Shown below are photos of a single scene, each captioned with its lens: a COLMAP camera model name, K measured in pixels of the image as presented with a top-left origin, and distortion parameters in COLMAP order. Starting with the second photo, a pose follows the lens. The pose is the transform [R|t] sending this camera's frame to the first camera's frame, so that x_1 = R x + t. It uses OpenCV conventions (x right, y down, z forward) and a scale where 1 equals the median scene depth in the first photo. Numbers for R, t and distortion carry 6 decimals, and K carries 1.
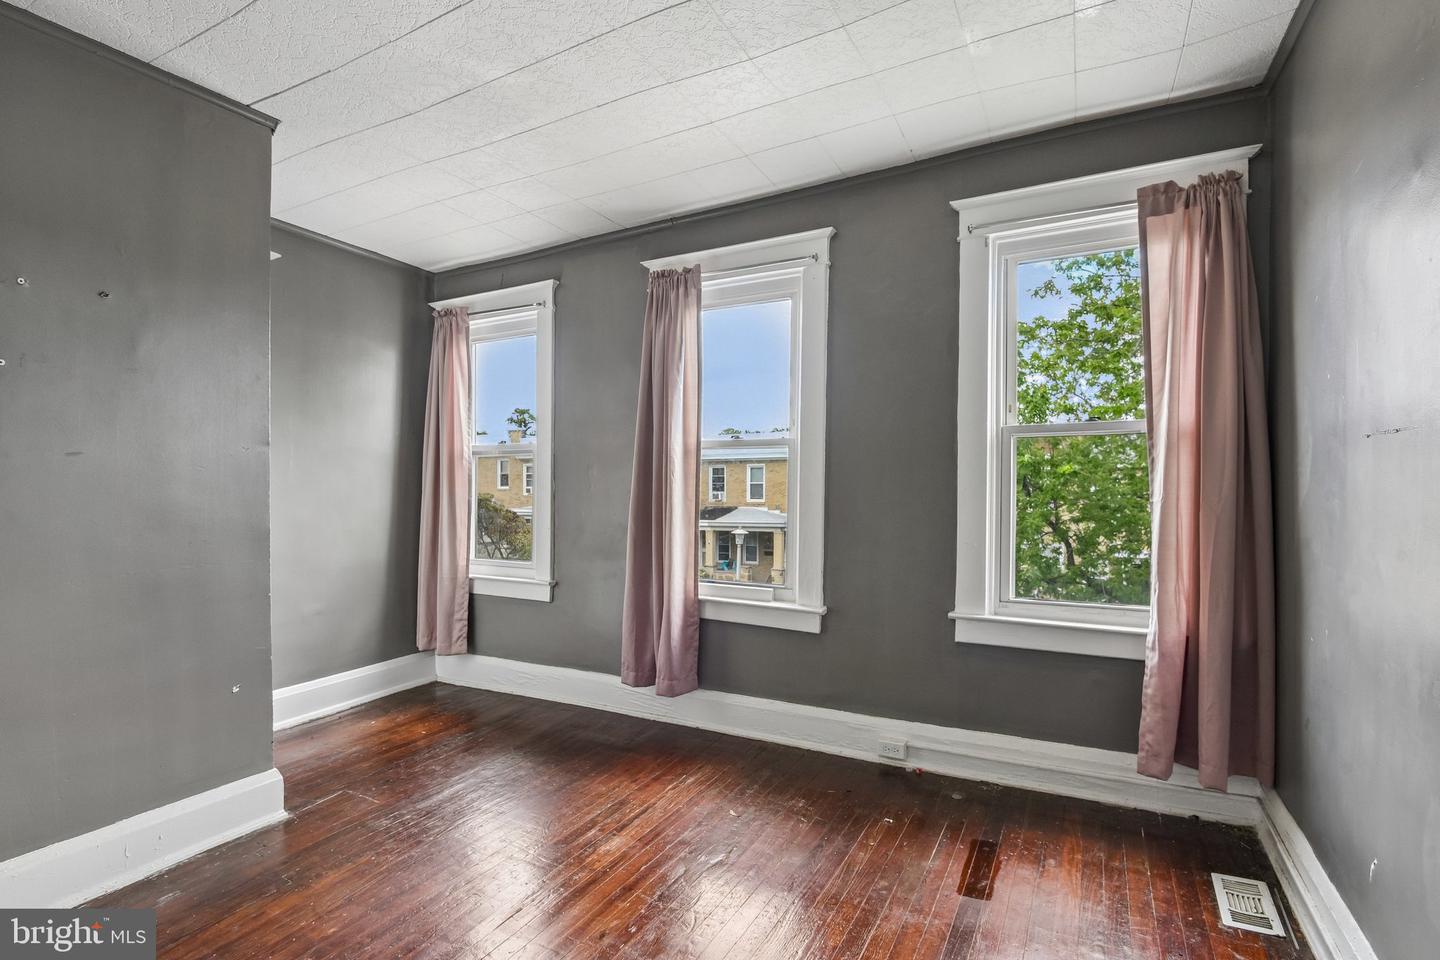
lens RADIAL K [[684.4, 0, 713.6], [0, 684.4, 502.1], [0, 0, 1]] dist [-0.021105, -0.001055]
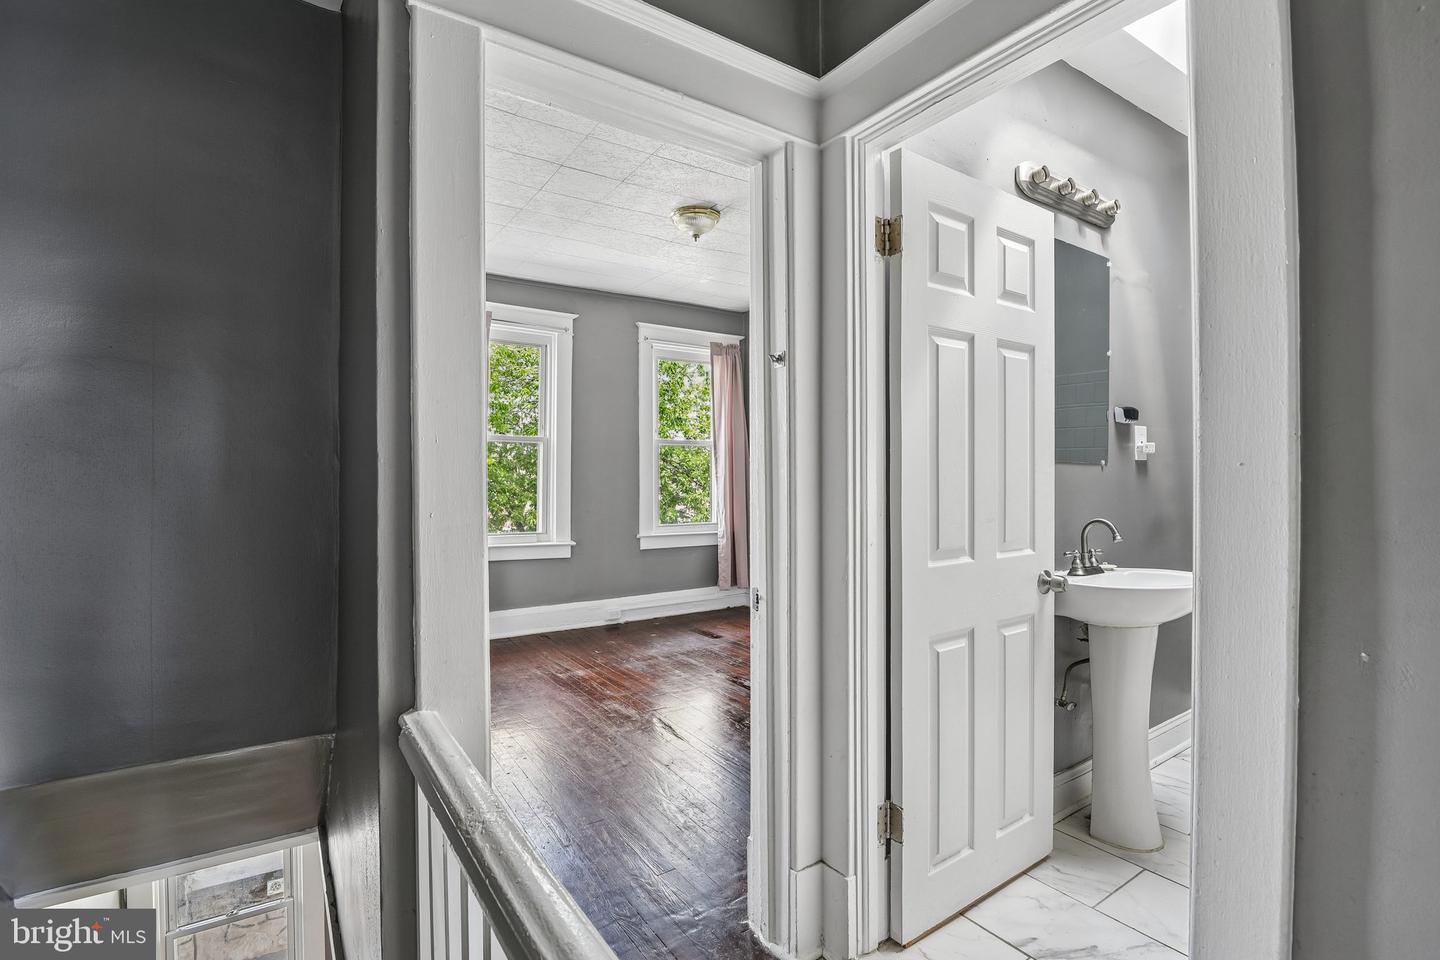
lens RADIAL K [[694.2, 0, 735.8], [0, 694.2, 485.2], [0, 0, 1]] dist [-0.015937, -0.001391]
pose [[0.450593, -0.008148, 0.892692, -1.400673], [0.018094, 0.999836, -0.000008, 0.030277], [-0.892546, 0.016156, 0.450667, -0.138577]]
